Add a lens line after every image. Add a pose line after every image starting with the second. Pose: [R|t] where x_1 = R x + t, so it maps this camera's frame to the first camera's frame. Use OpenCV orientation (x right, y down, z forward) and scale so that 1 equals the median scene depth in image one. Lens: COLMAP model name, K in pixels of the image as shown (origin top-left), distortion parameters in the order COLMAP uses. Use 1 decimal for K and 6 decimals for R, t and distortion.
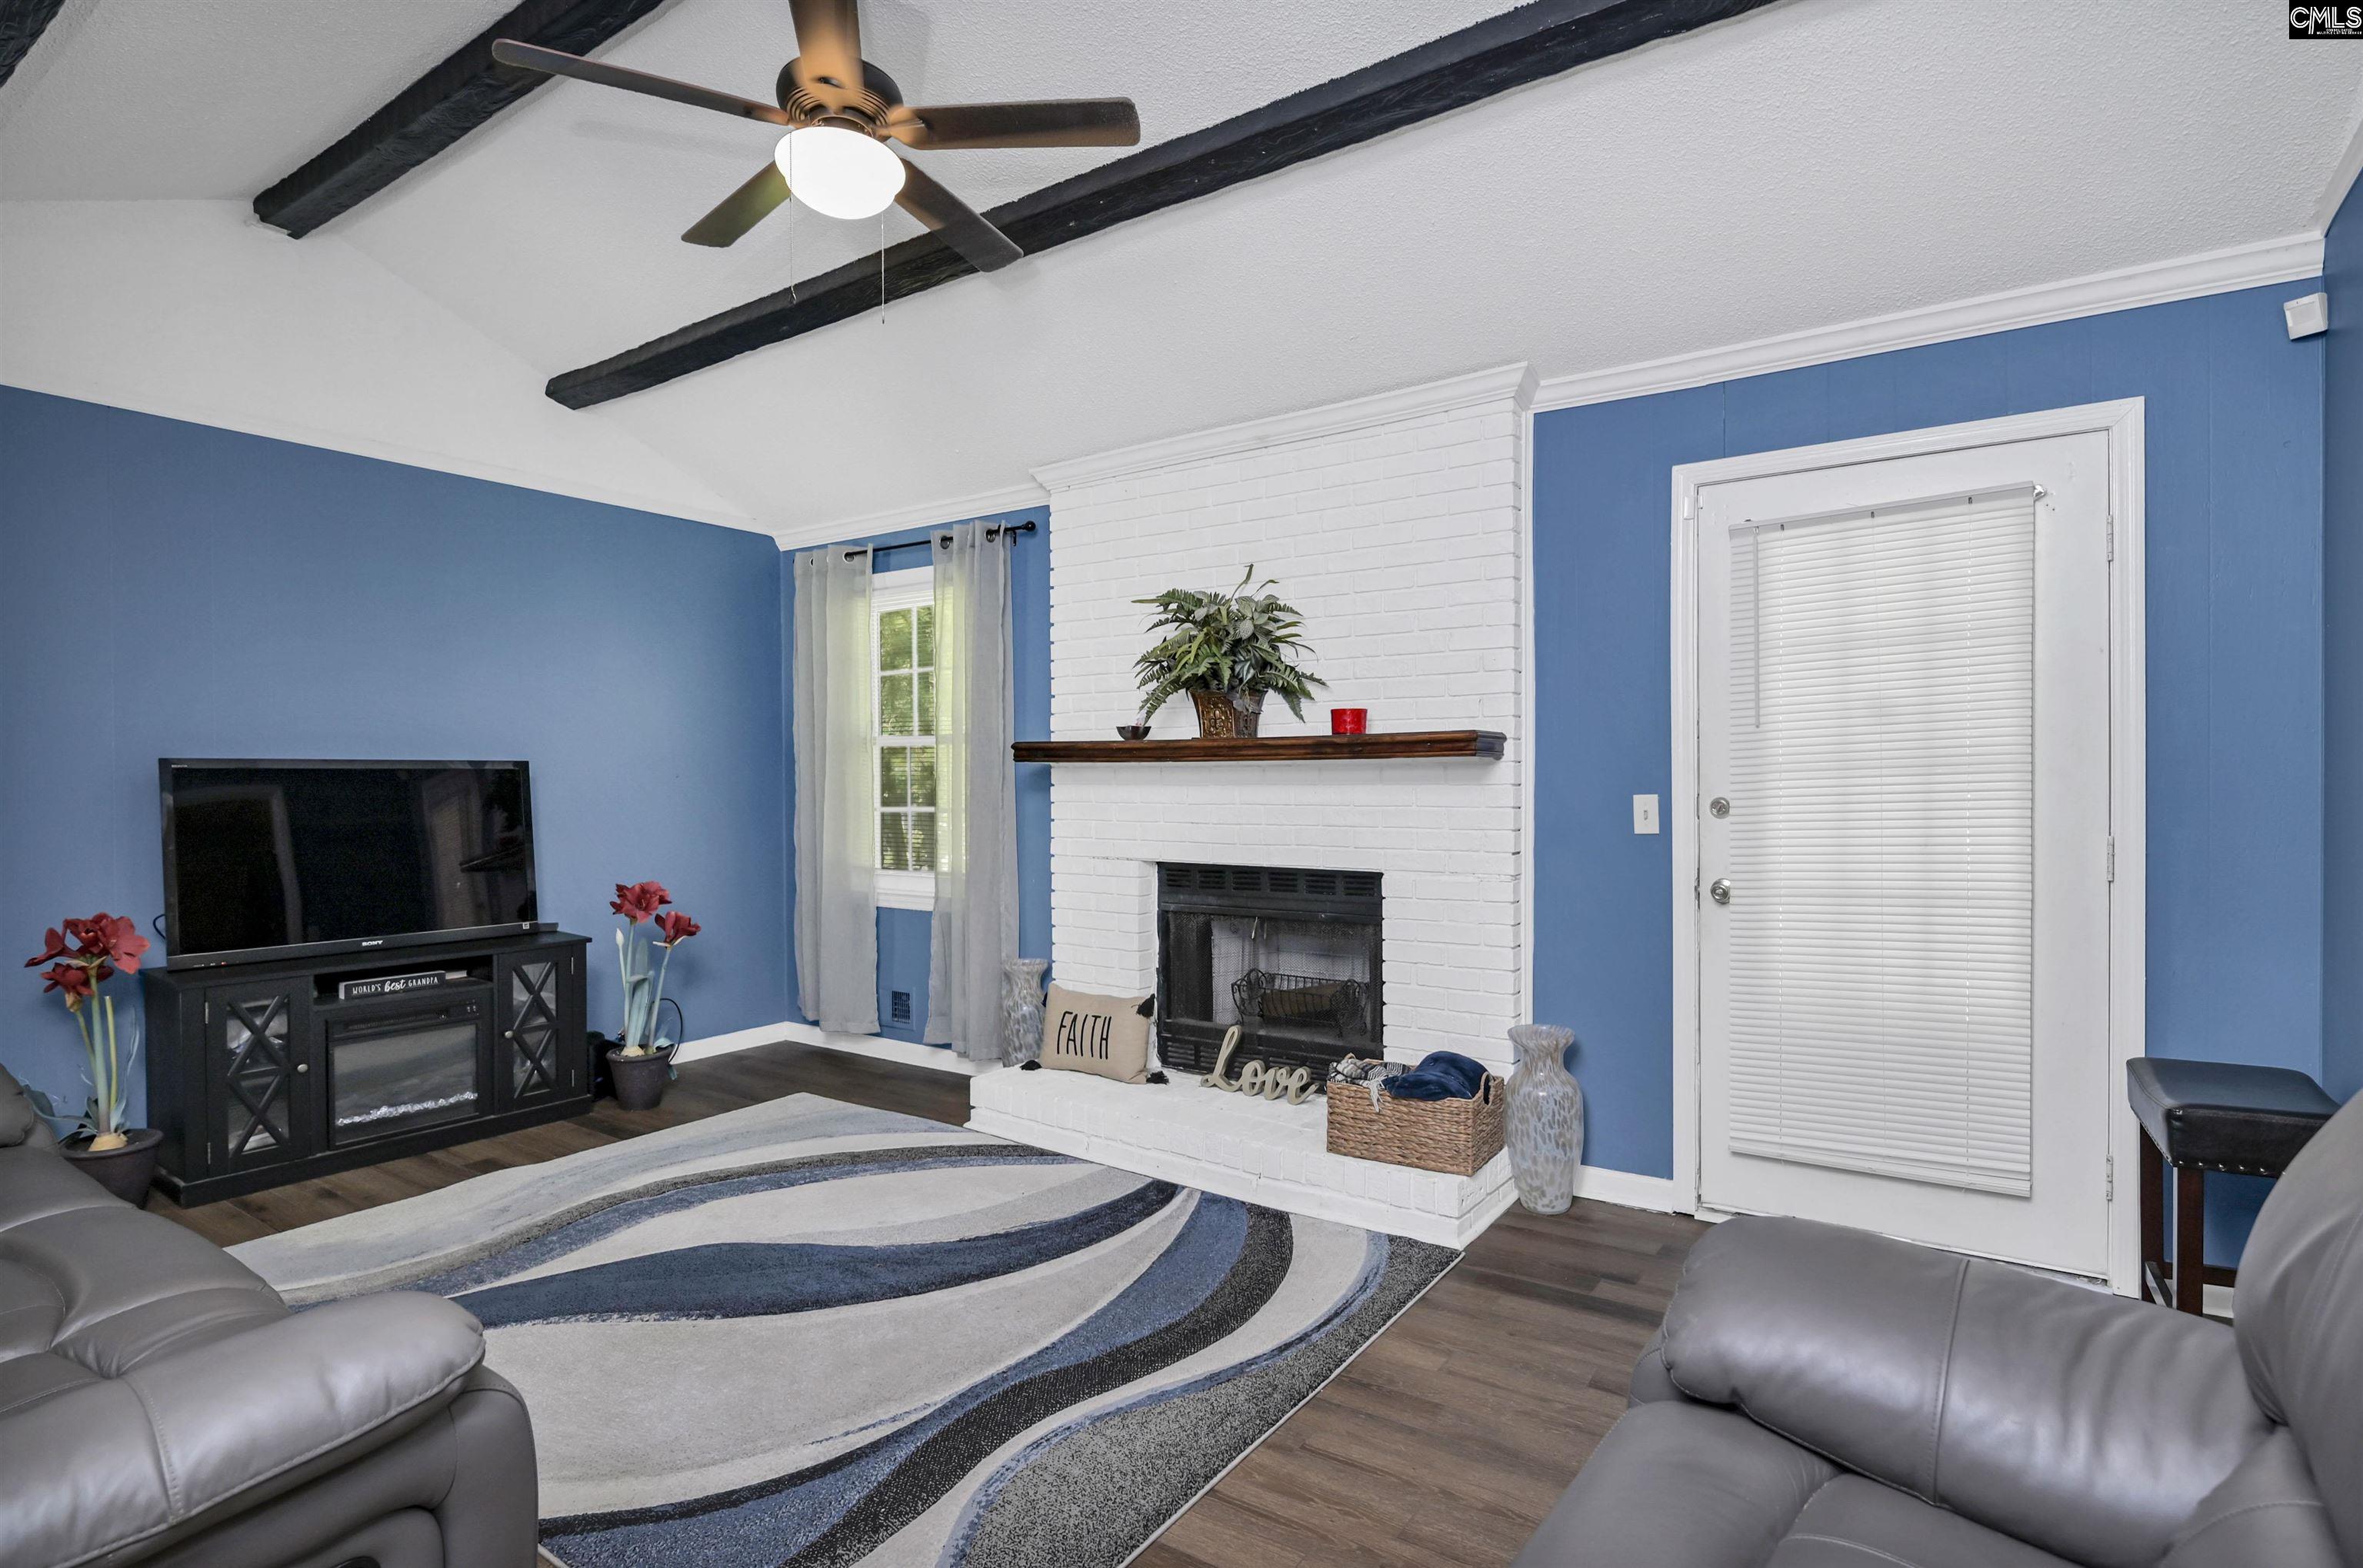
lens RADIAL K [[1174.5, 0, 1175.6], [0, 1174.5, 777.6], [0, 0, 1]] dist [0.010088, -0.012874]
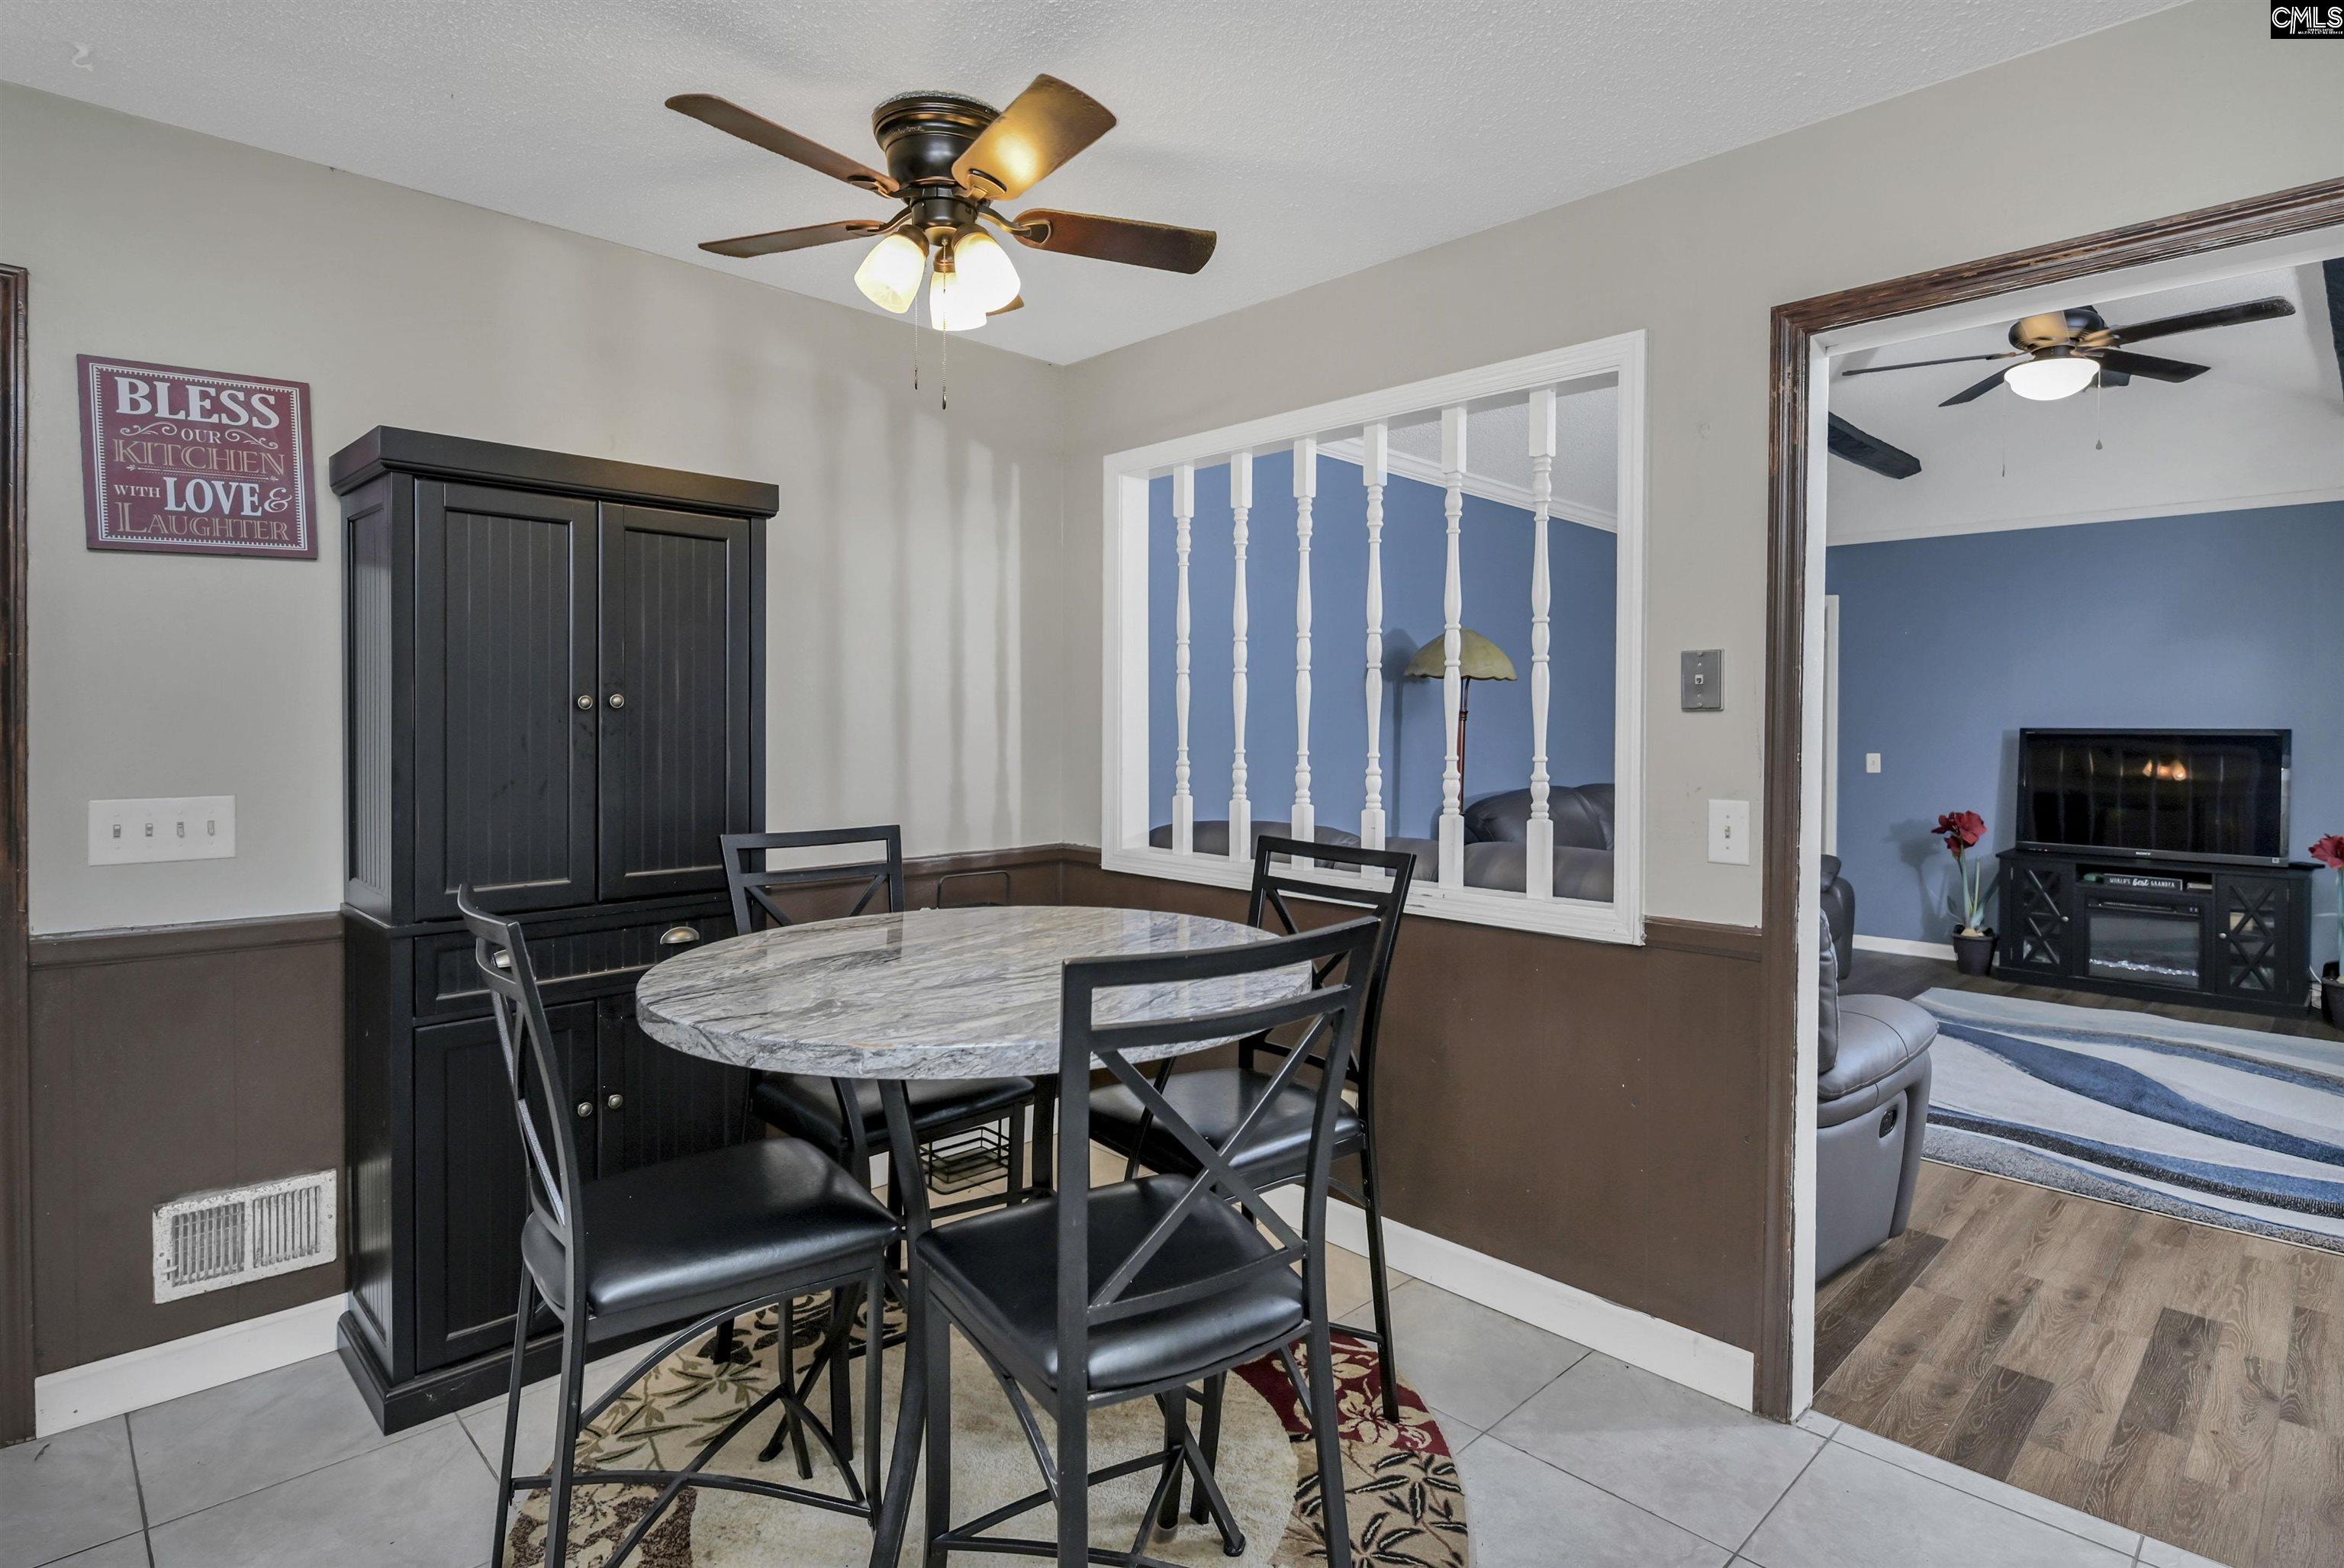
lens RADIAL K [[1189.6, 0, 1164.2], [0, 1189.6, 745.1], [0, 0, 1]] dist [0.000217, 0.000167]
pose [[-0.199855, 0.024980, -0.979507, 1.533306], [-0.005360, 0.999632, 0.026587, -0.042490], [0.979811, 0.010564, -0.199648, 0.142046]]
